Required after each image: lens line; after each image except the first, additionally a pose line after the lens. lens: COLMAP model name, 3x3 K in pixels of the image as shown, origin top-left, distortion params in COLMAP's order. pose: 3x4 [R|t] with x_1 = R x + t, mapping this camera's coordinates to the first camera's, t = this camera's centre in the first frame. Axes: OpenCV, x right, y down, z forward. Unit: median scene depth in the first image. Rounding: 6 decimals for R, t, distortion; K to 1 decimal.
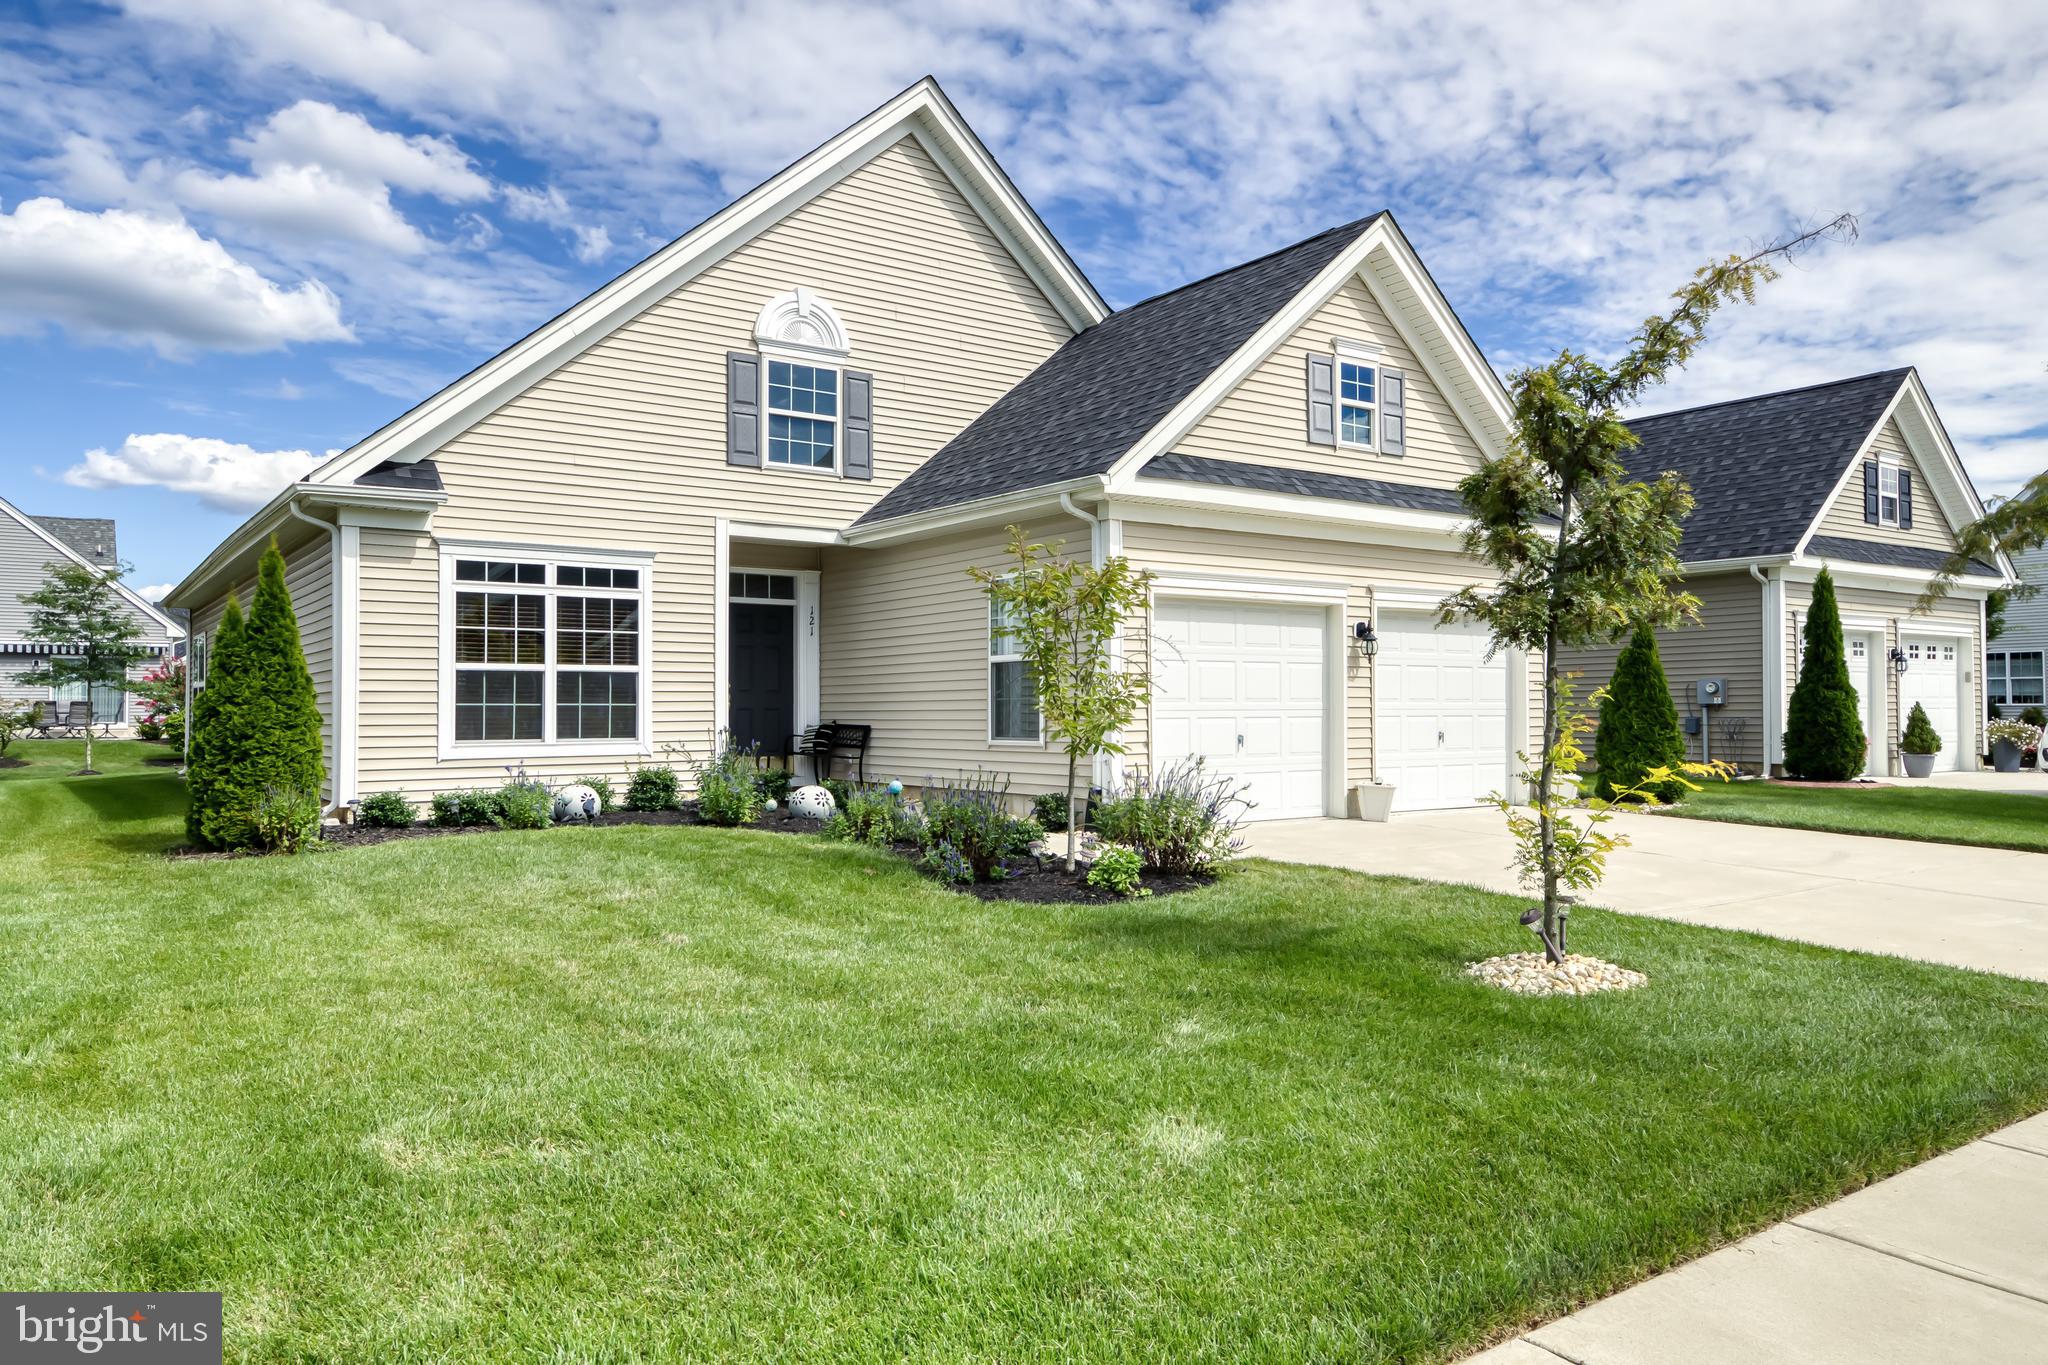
lens RADIAL K [[1423.2, 0, 1026.8], [0, 1423.2, 682.7], [0, 0, 1]] dist [0.013690, 0.004591]
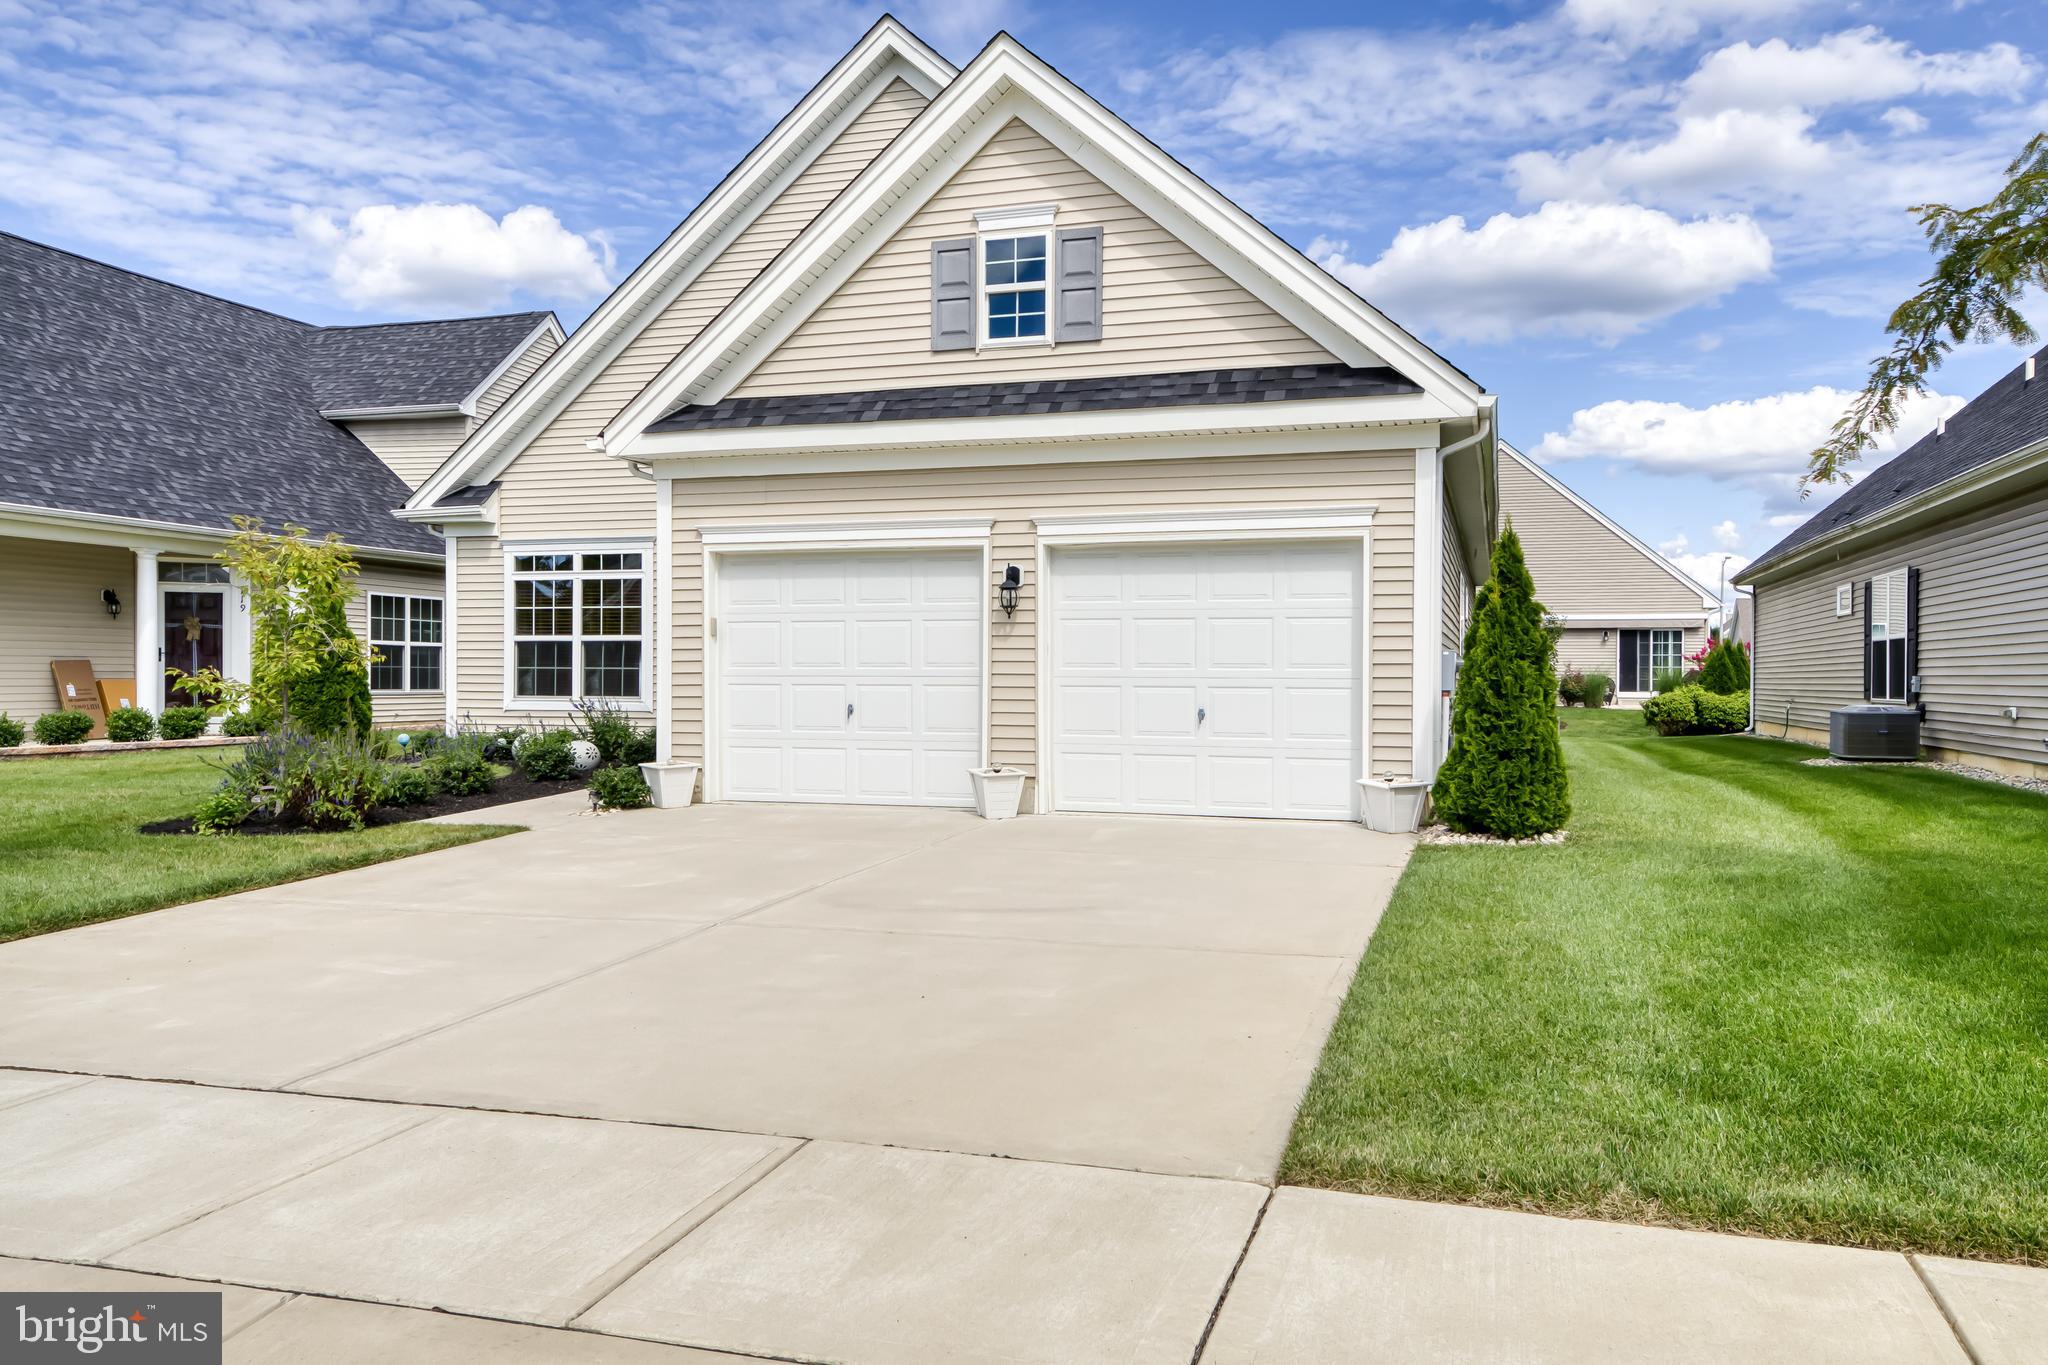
lens RADIAL K [[1482.8, 0, 1029.4], [0, 1482.8, 685.1], [0, 0, 1]] dist [0.026660, -0.001453]
pose [[0.614557, 0.010891, -0.788797, 0.906664], [0.009875, 0.999720, 0.021497, 0.006138], [0.788811, -0.021001, 0.614277, 0.510355]]
